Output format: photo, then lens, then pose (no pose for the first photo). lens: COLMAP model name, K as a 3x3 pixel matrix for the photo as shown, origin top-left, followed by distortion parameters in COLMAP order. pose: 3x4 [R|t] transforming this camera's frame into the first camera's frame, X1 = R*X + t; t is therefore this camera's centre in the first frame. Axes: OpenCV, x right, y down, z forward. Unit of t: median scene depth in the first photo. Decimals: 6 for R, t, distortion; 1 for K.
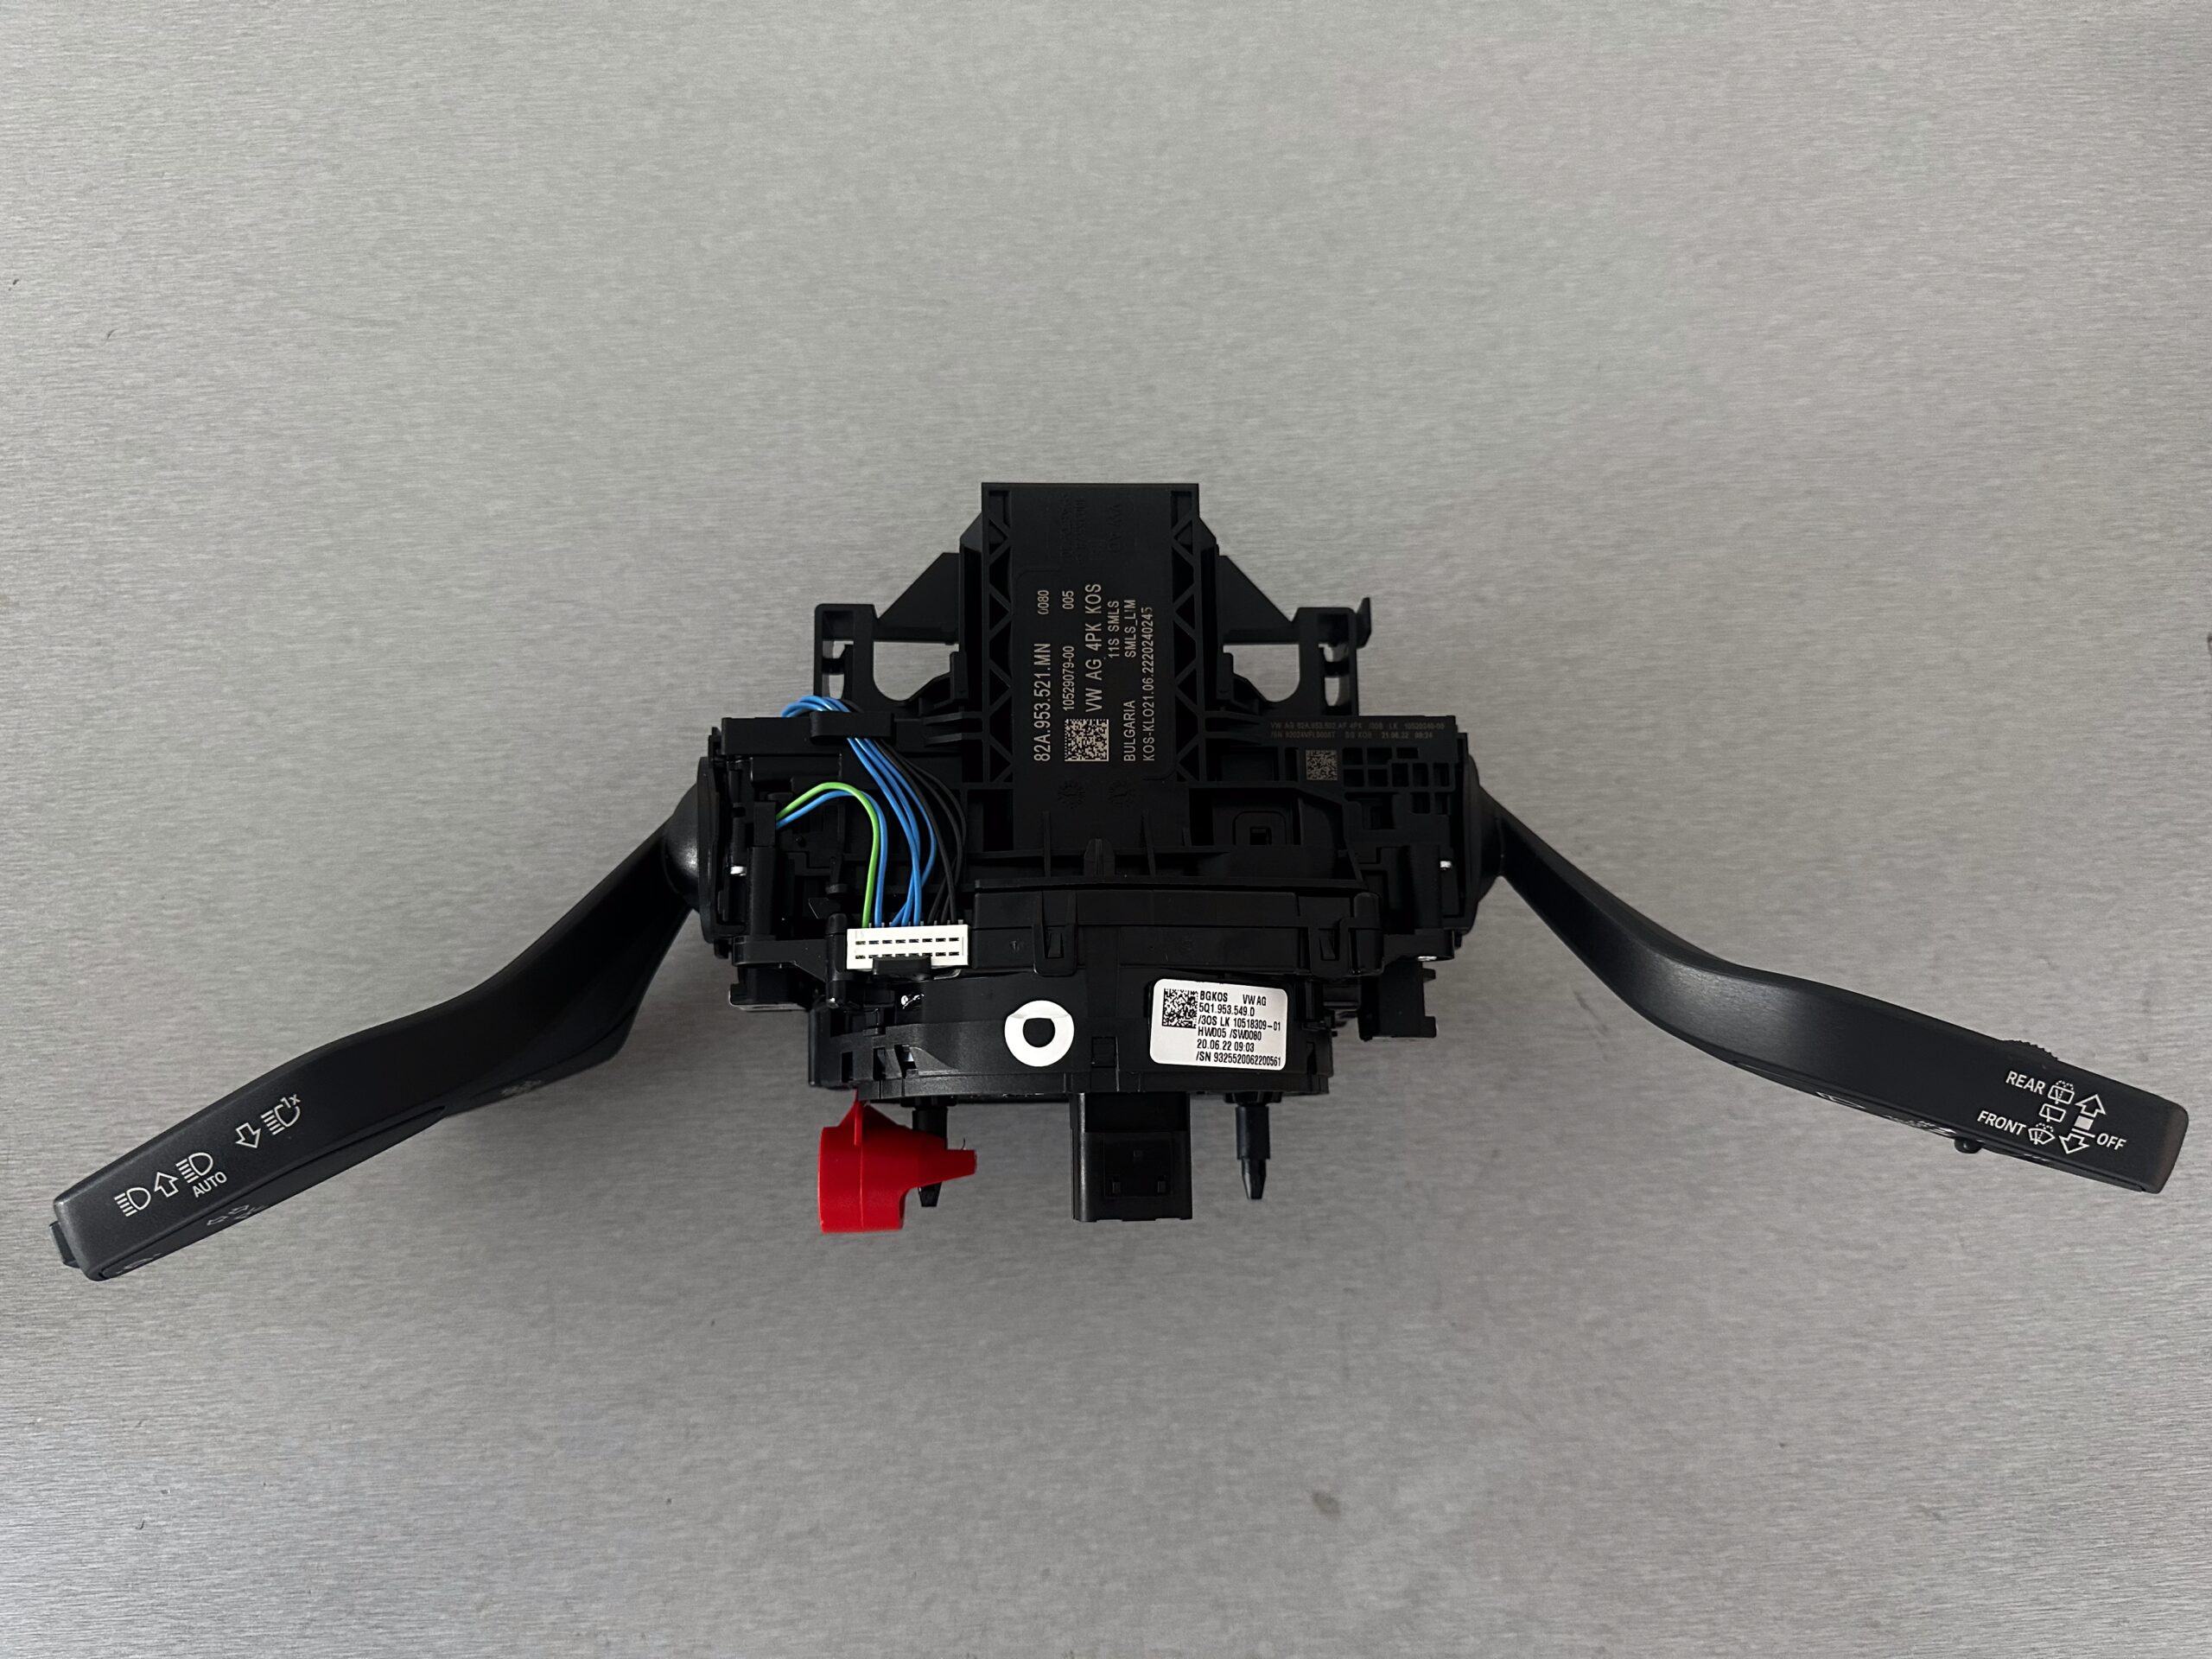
lens RADIAL K [[1602.4, 0, 1099.1], [0, 1602.4, 831.6], [0, 0, 1]] dist [-0.033131, 0.007751]
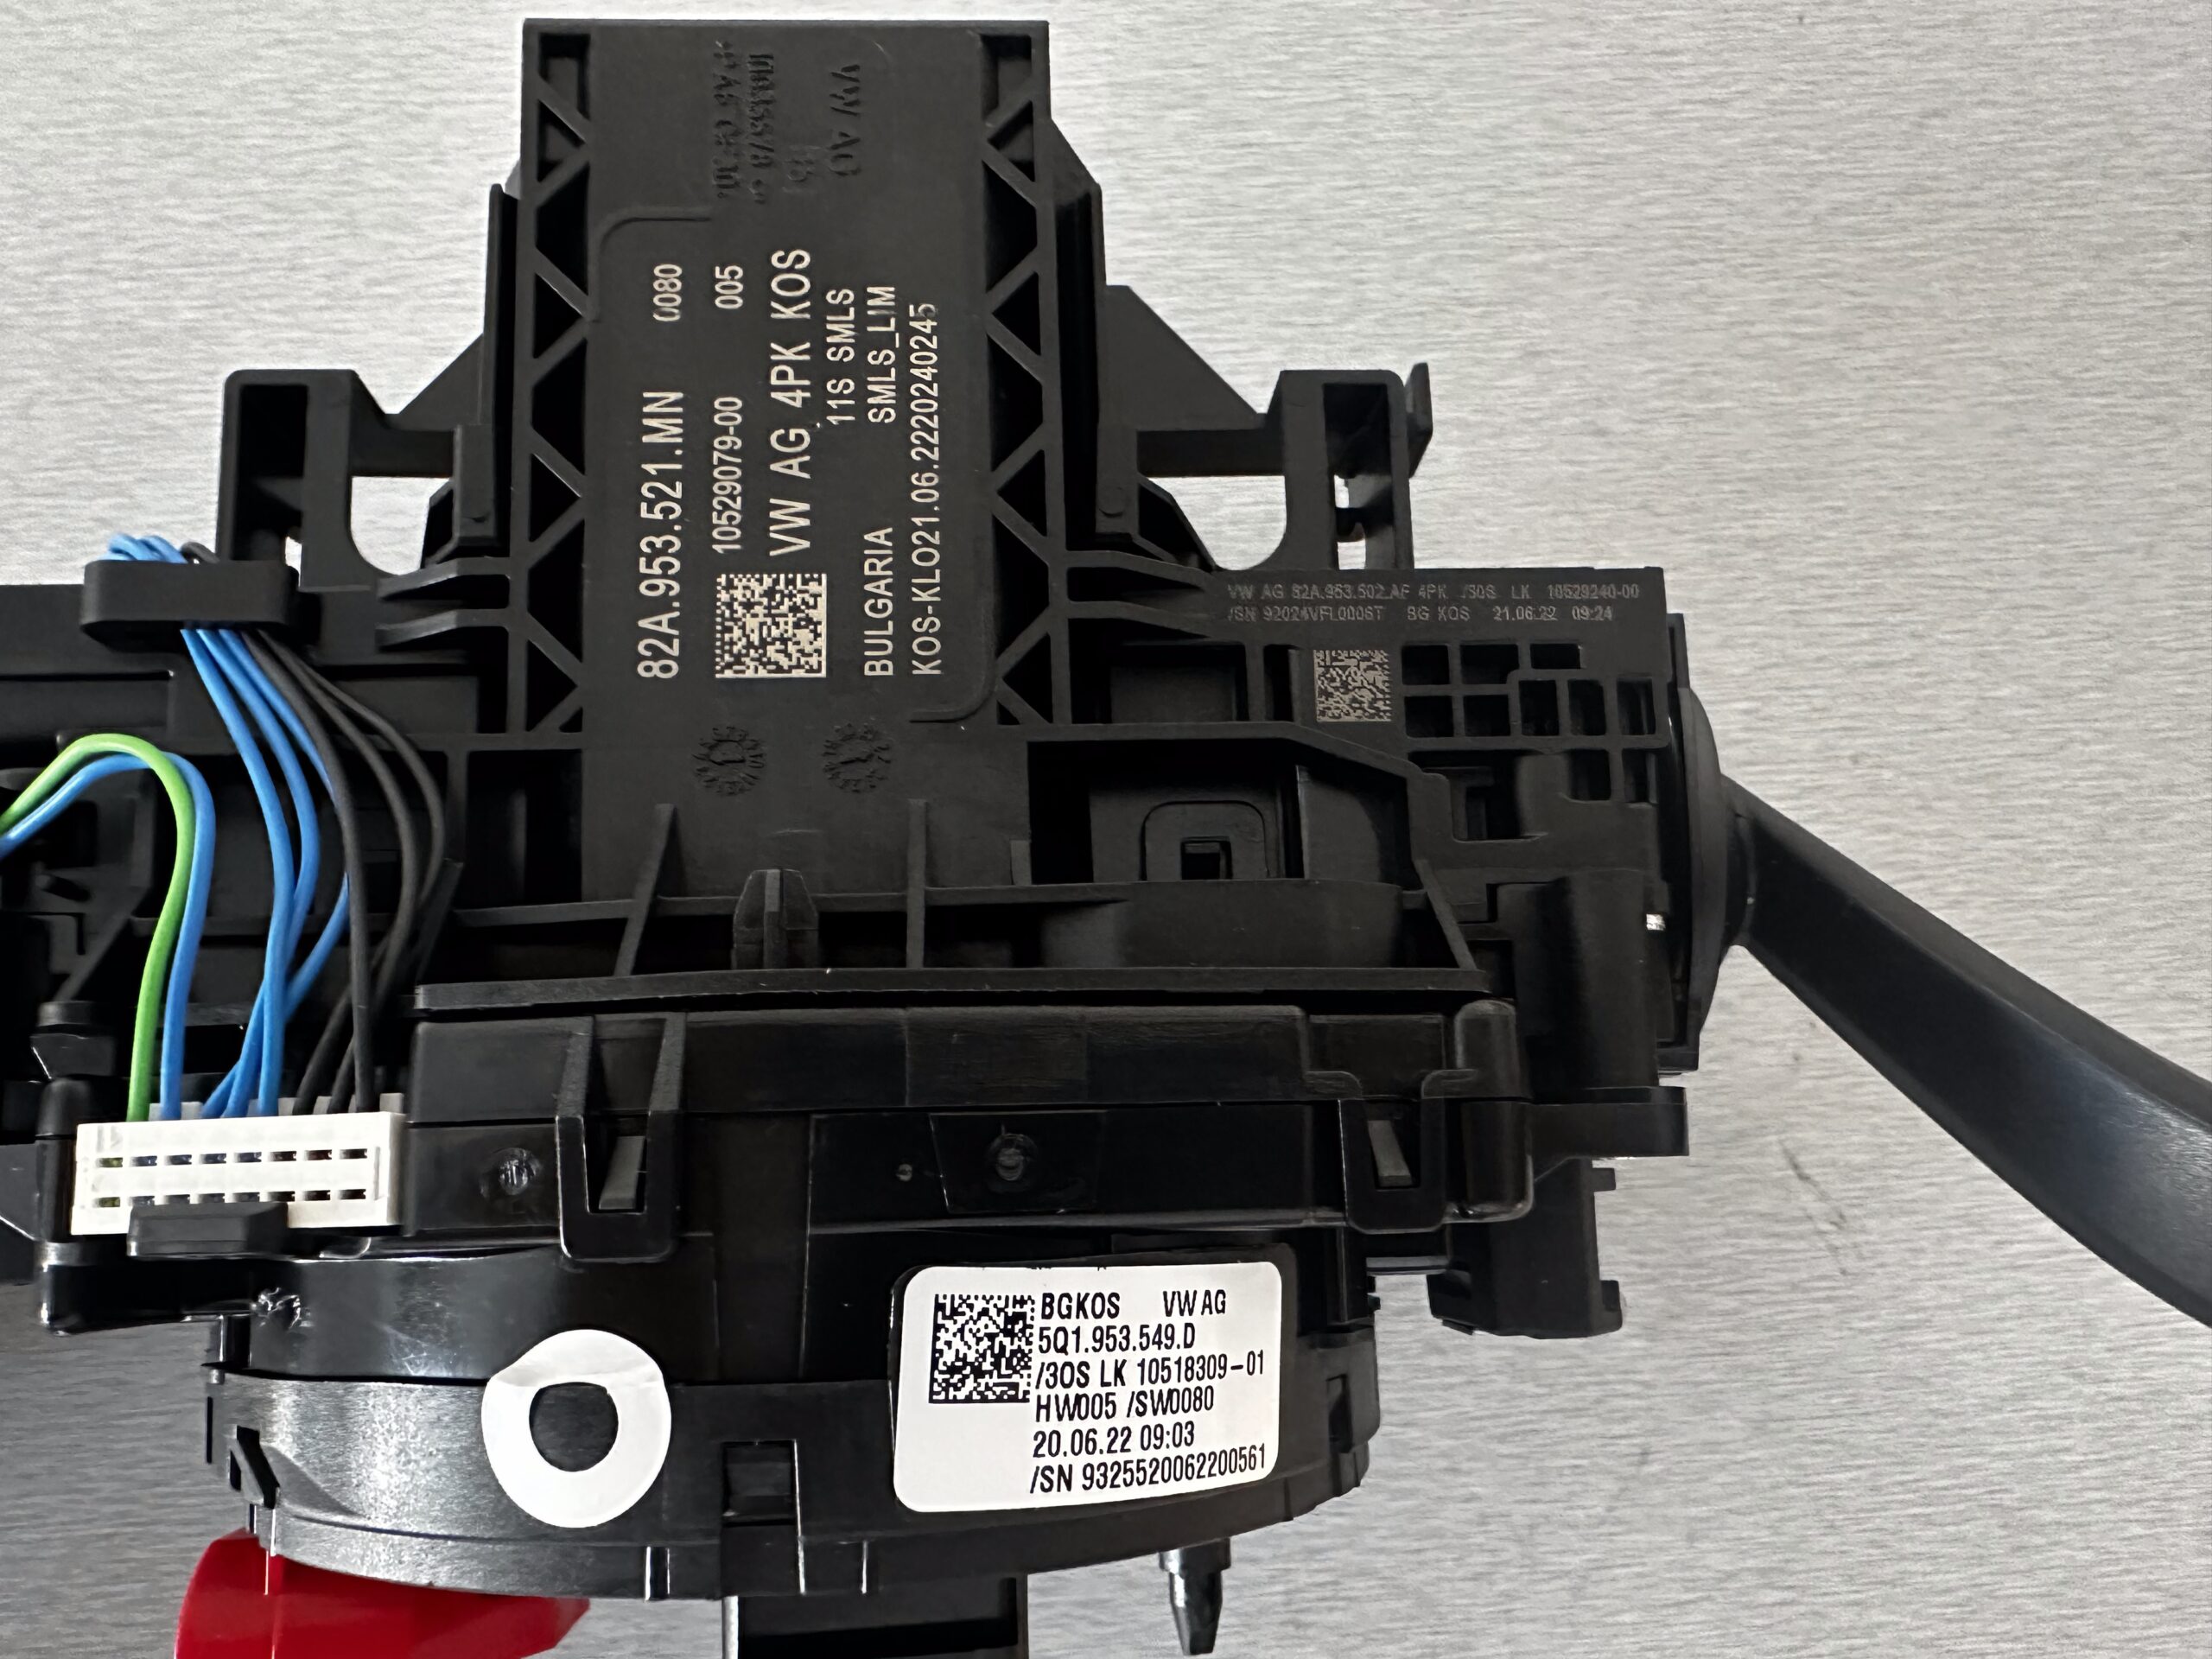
lens RADIAL K [[1541.4, 0, 1047.2], [0, 1541.4, 957.6], [0, 0, 1]] dist [-0.001392, -0.001604]
pose [[0.999871, -0.013689, 0.008416, 0.056151], [0.013271, 0.998767, 0.047838, 0.008408], [-0.009061, -0.047720, 0.998820, 0.599743]]
